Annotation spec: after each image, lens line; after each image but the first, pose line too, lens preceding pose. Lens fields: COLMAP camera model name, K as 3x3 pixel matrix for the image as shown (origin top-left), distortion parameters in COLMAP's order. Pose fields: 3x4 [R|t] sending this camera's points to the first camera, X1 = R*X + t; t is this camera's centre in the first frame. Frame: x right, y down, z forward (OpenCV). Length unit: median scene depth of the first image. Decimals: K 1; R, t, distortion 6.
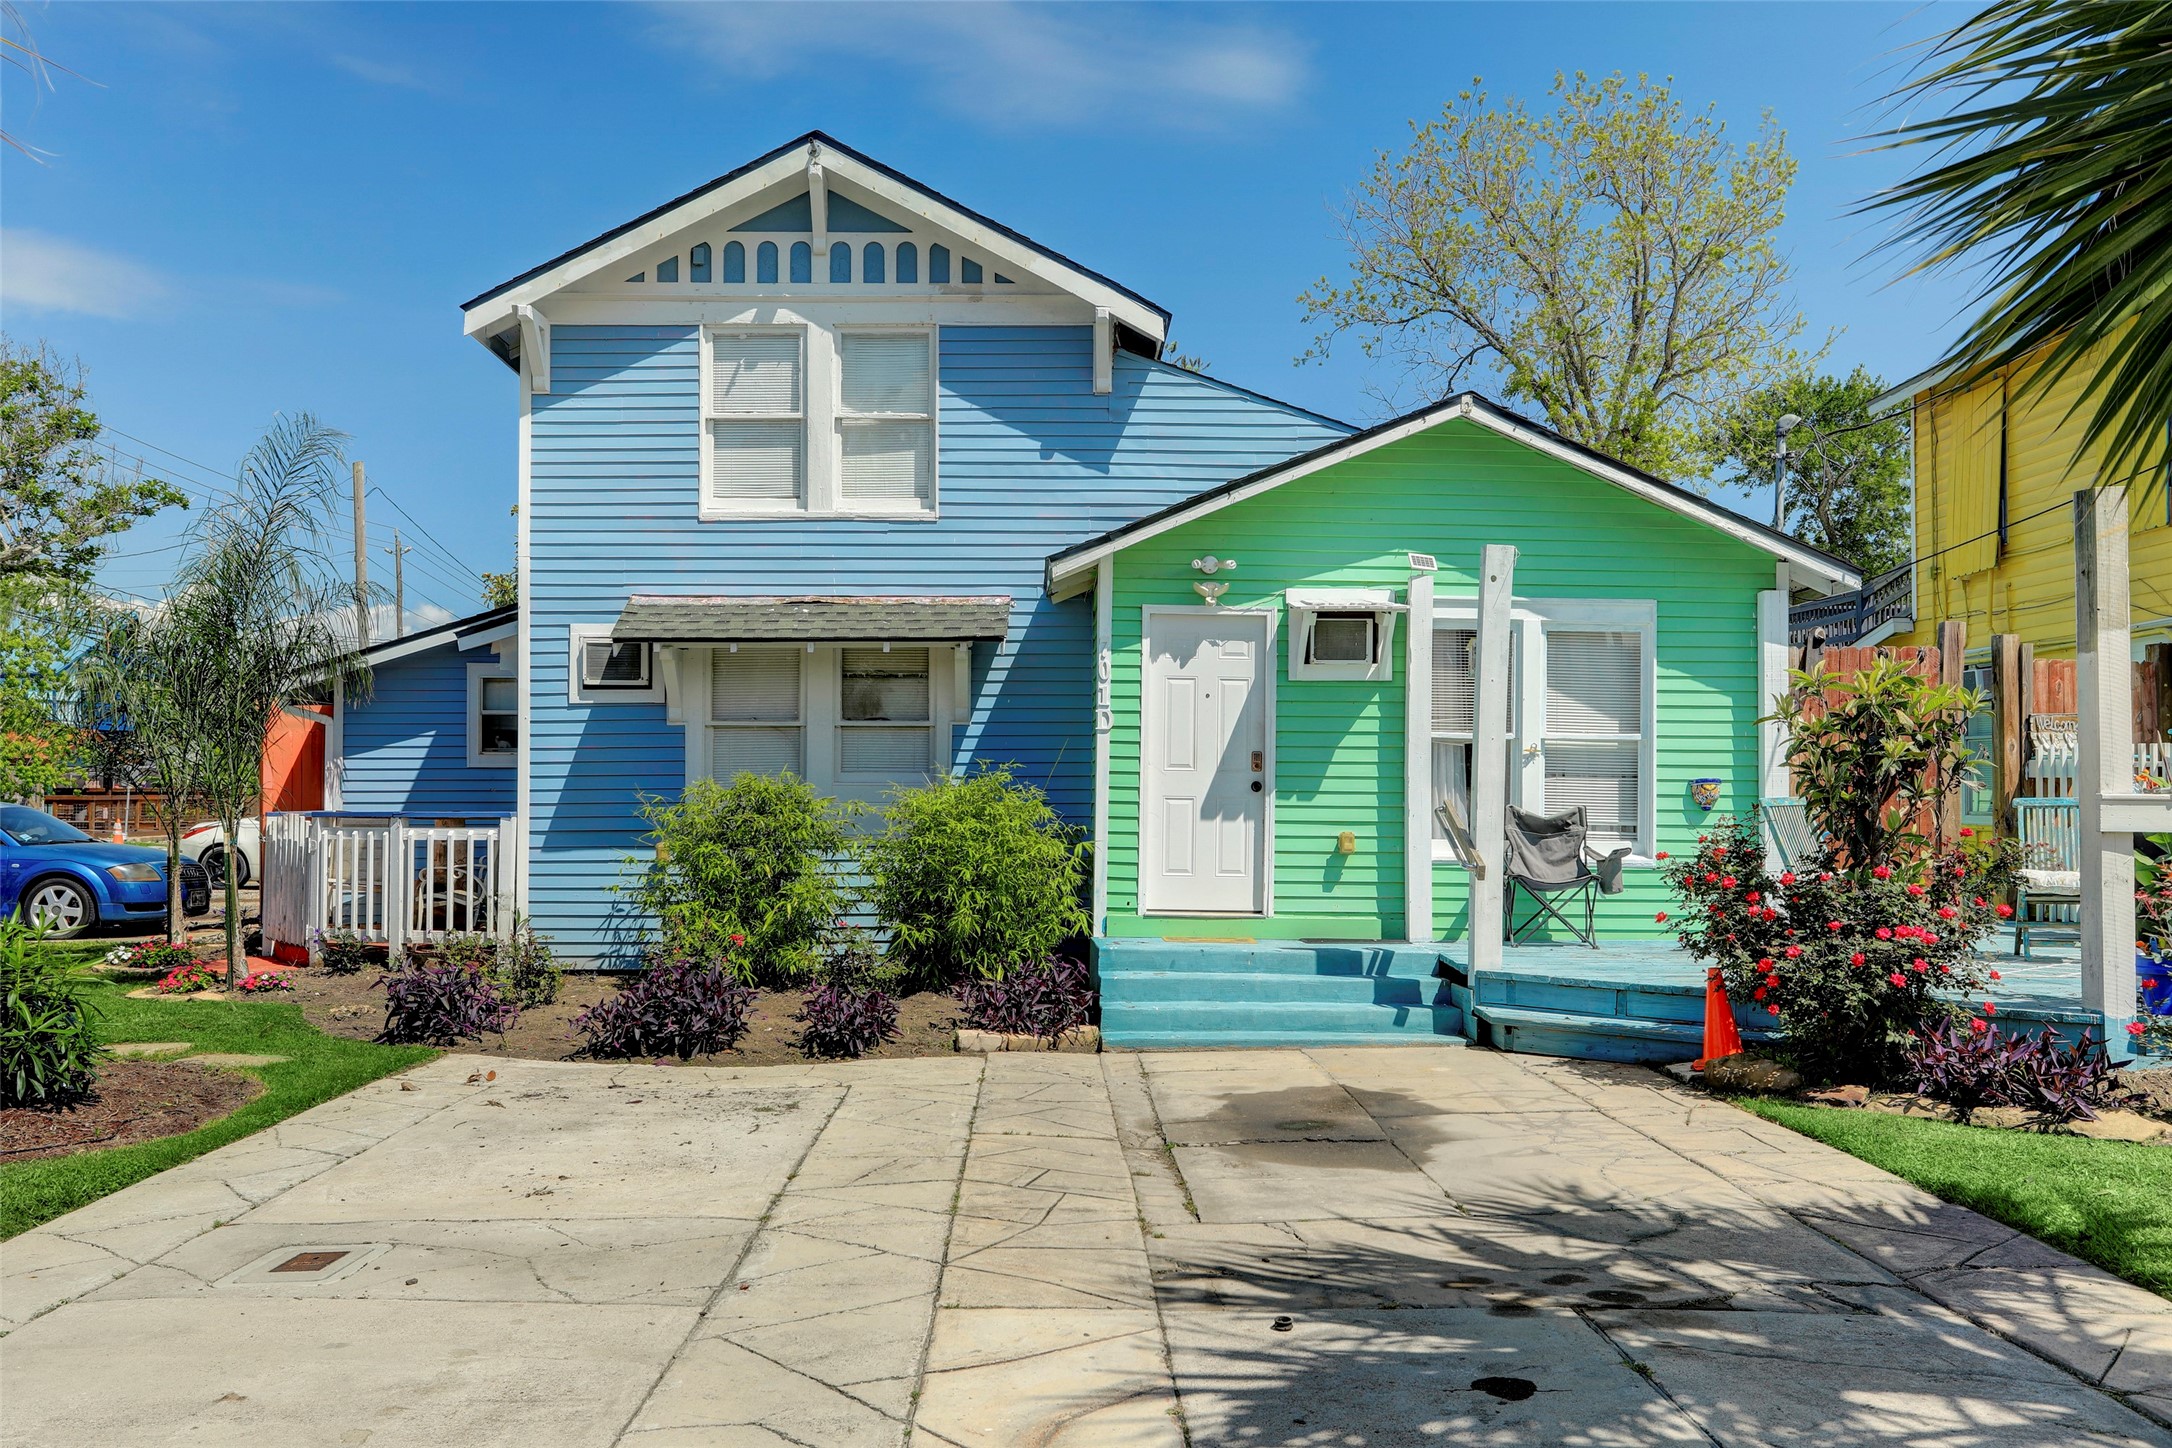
lens RADIAL K [[1815.8, 0, 1069.0], [0, 1815.8, 746.3], [0, 0, 1]] dist [0.034461, -0.001649]
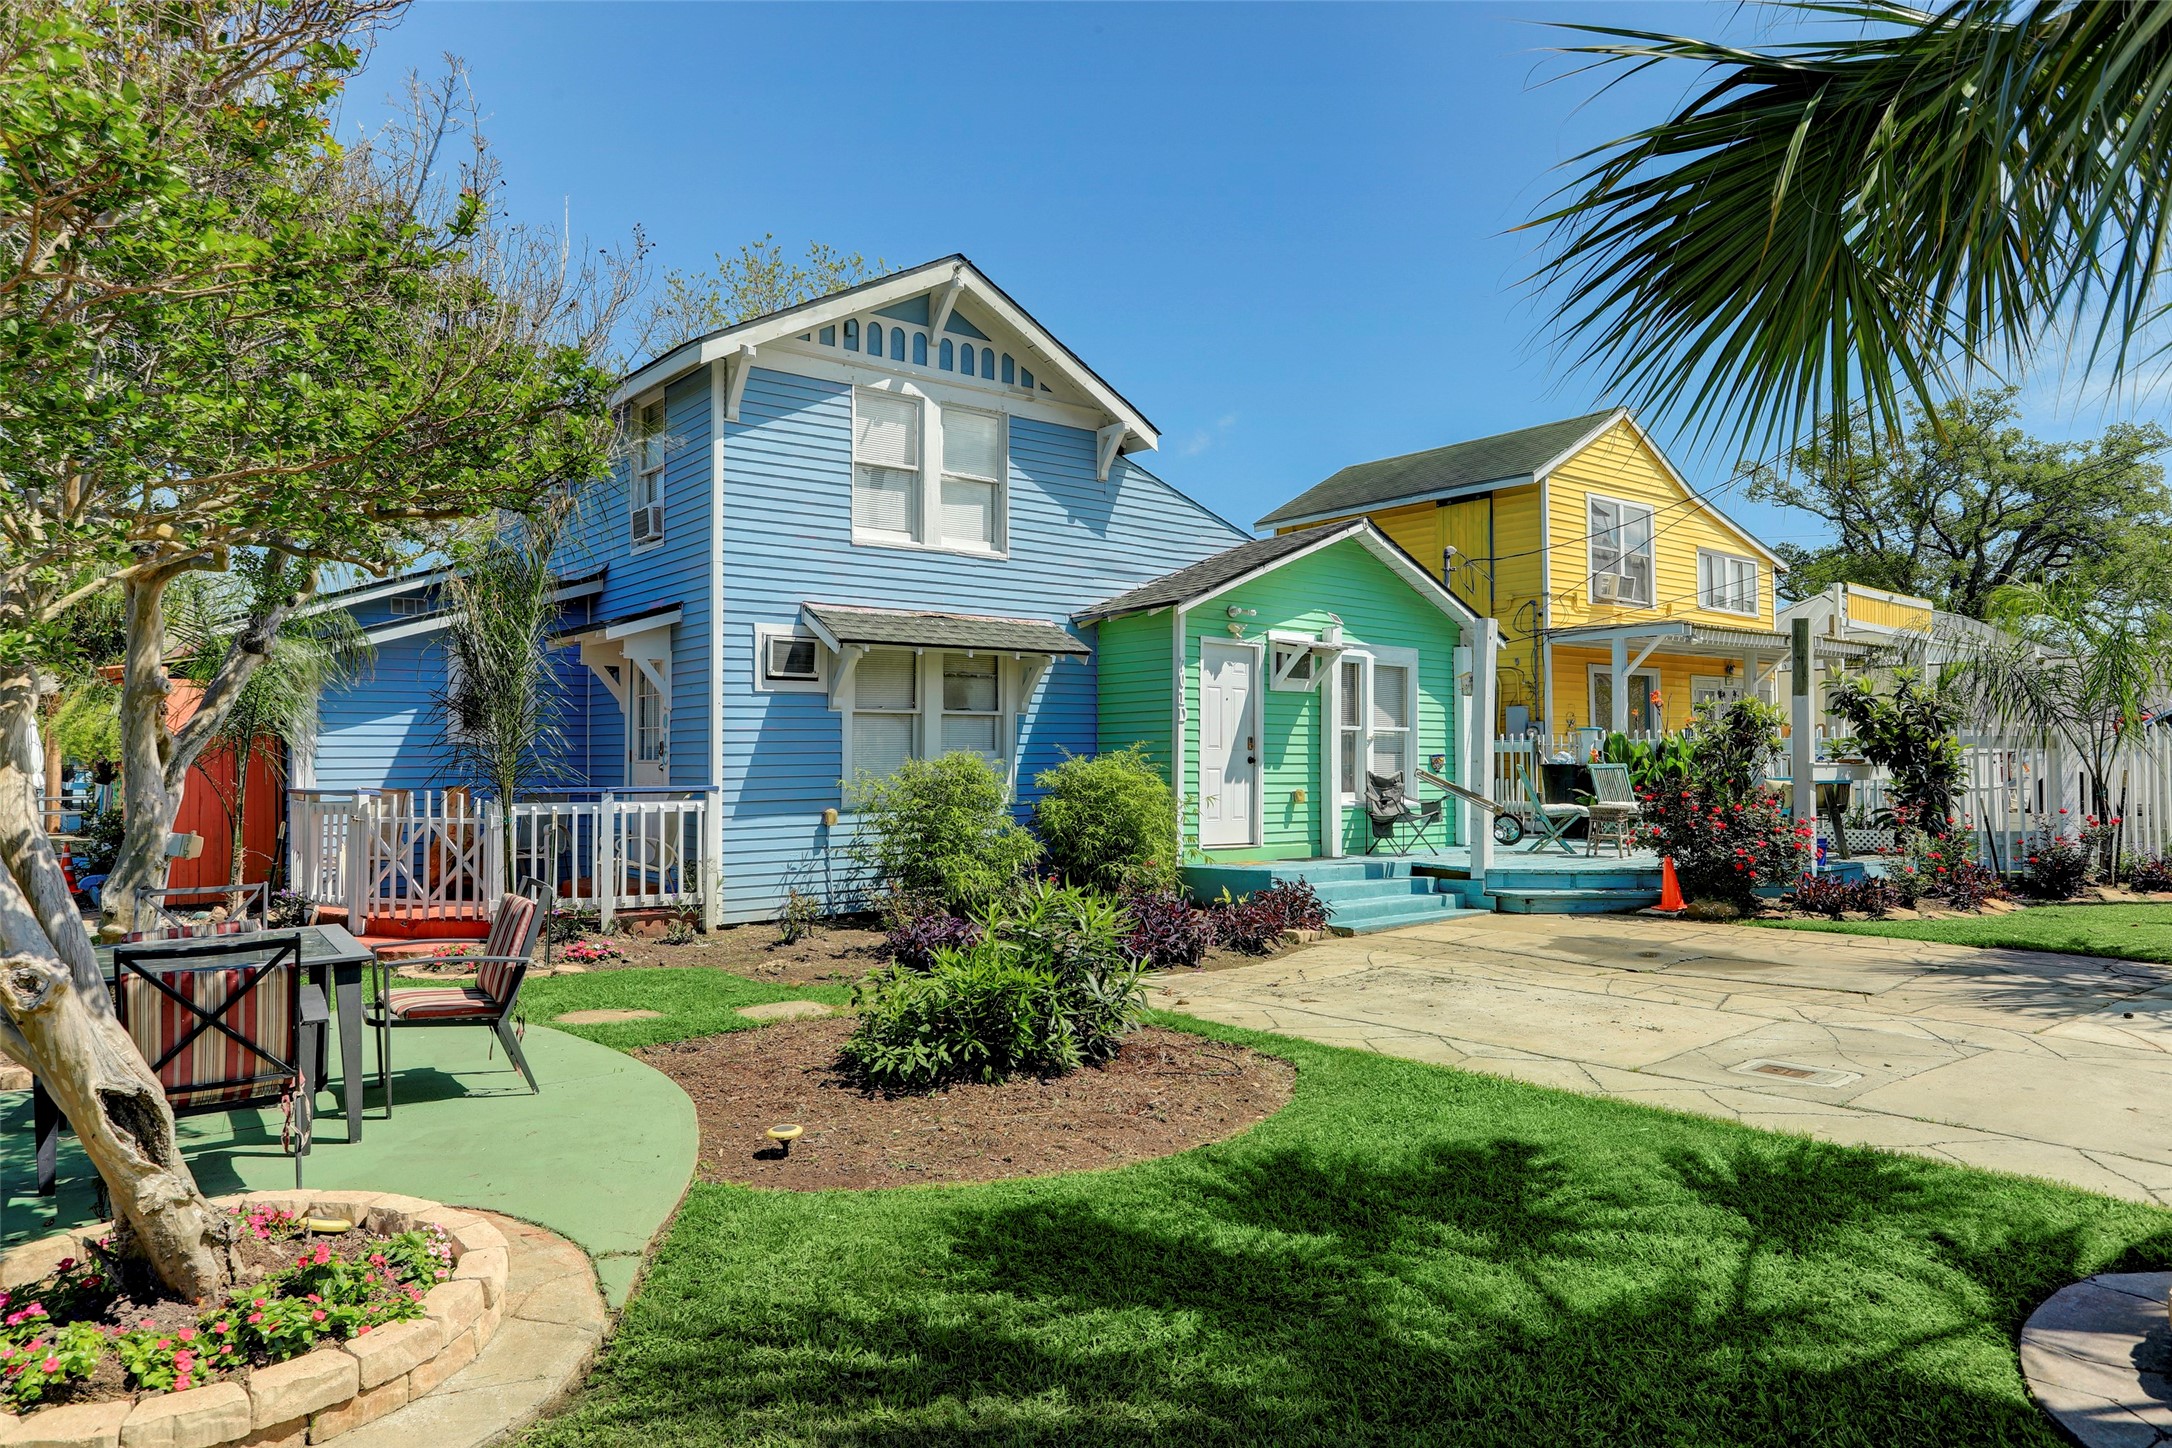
lens RADIAL K [[1378.2, 0, 1094.7], [0, 1378.2, 709.5], [0, 0, 1]] dist [0.004839, 0.001138]
pose [[0.772992, 0.018261, 0.634153, -0.662693], [-0.010960, 0.999821, -0.015432, -0.000772], [-0.634321, 0.004978, 0.773053, 0.182758]]
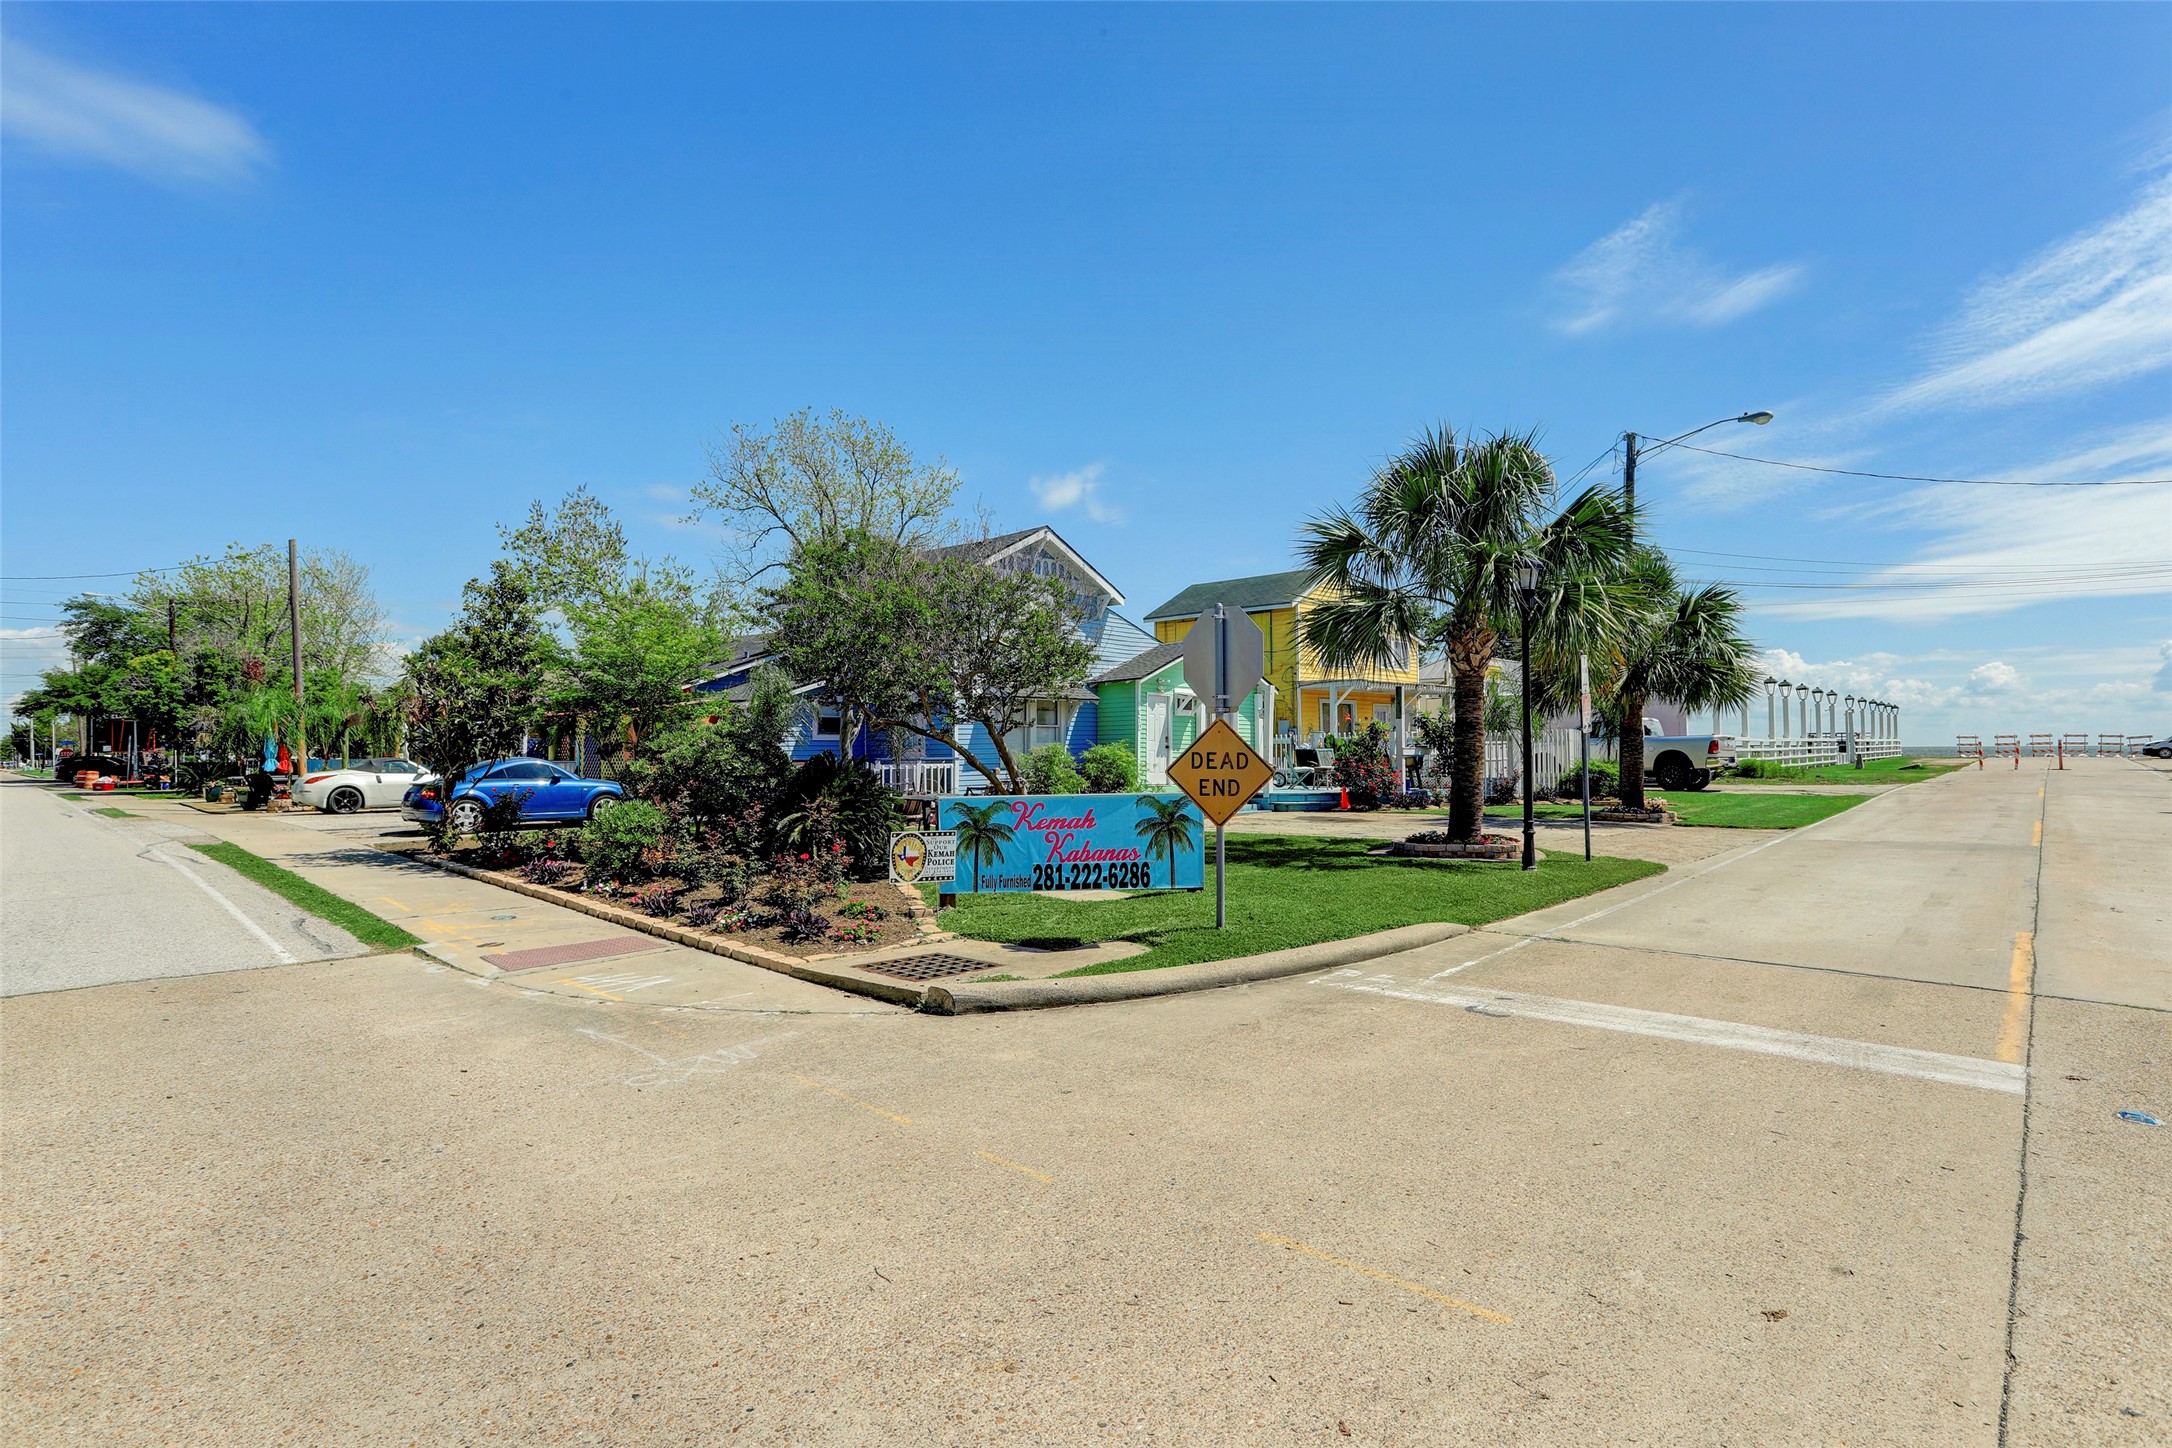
lens RADIAL K [[1126.4, 0, 1092.5], [0, 1126.4, 722.6], [0, 0, 1]] dist [-0.002349, -0.000042]
pose [[0.687887, 0.012439, 0.725711, -1.379292], [-0.011135, 0.999916, -0.006583, -0.006864], [-0.725733, -0.003553, 0.687968, -0.304727]]
